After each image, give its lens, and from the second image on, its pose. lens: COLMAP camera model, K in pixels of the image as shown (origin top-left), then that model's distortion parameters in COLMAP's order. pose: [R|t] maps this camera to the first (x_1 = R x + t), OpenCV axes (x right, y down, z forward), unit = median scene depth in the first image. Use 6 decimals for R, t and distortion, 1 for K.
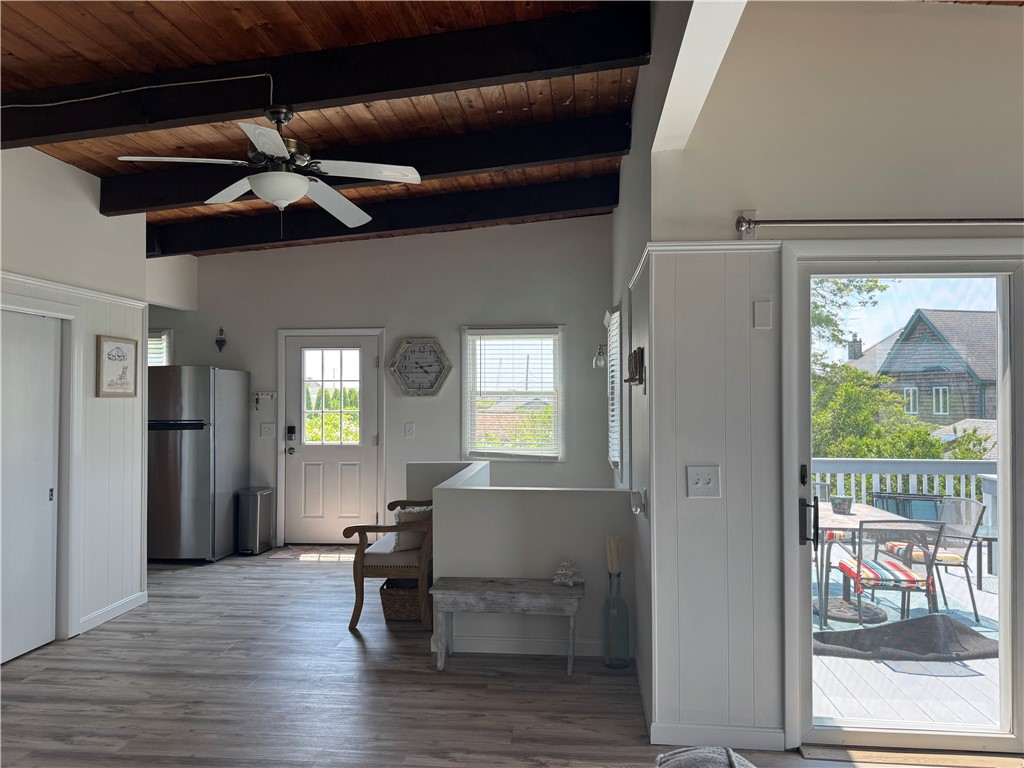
lens RADIAL K [[735.2, 0, 512.0], [0, 735.2, 384.0], [0, 0, 1]] dist [0.085549, -0.113106]
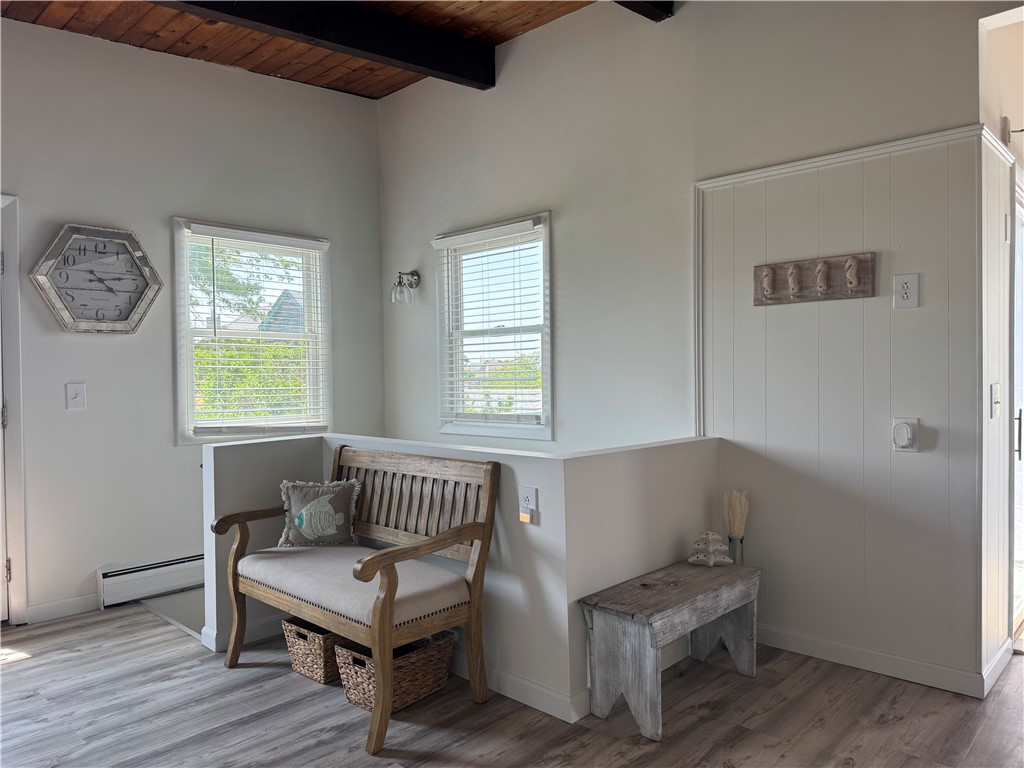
lens RADIAL K [[735.2, 0, 512.0], [0, 735.2, 384.0], [0, 0, 1]] dist [0.085549, -0.113106]
pose [[0.597677, -0.020029, 0.801487, -0.467678], [-0.003773, 0.999607, 0.027793, 0.045609], [-0.801728, -0.019635, 0.597366, 0.503801]]
